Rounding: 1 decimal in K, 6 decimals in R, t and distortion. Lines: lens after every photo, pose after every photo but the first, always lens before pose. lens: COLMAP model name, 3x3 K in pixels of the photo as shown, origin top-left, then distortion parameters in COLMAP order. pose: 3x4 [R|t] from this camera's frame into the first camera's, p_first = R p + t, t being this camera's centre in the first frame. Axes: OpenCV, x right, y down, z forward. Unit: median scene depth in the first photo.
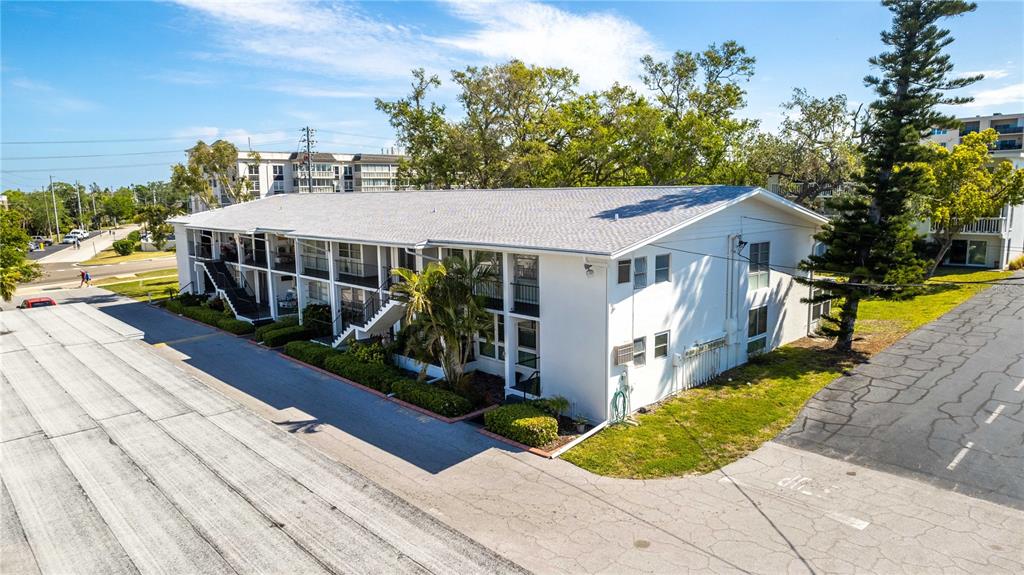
lens RADIAL K [[663.8, 0, 512.0], [0, 663.8, 287.5], [0, 0, 1]] dist [0.000940, -0.000184]
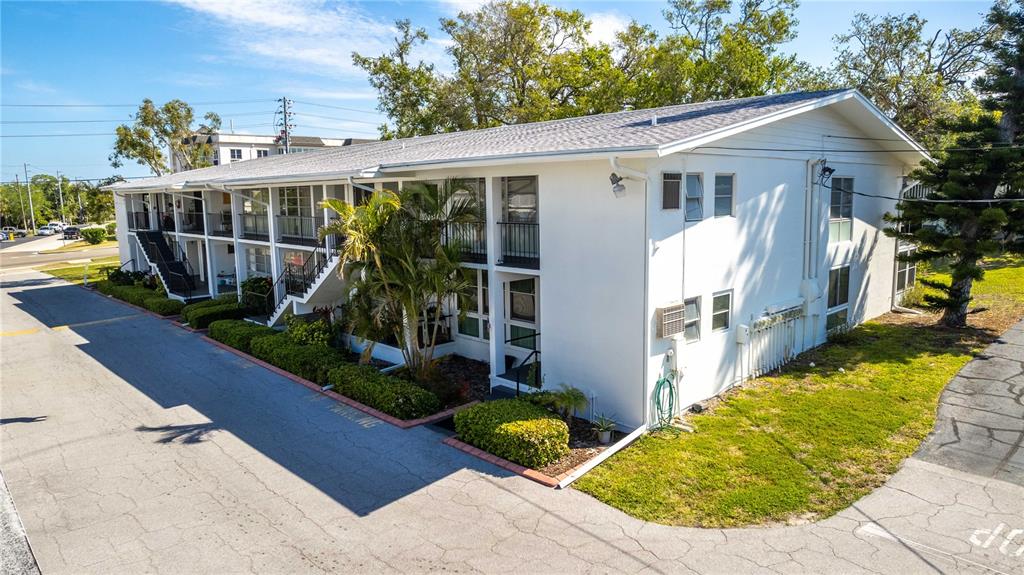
lens RADIAL K [[663.6, 0, 512.0], [0, 663.6, 287.5], [0, 0, 1]] dist [-0.041919, 0.088517]
pose [[0.999985, -0.002890, -0.004716, 0.016089], [0.002888, 0.999996, -0.000592, 0.060895], [0.004717, 0.000578, 0.999989, 0.321977]]
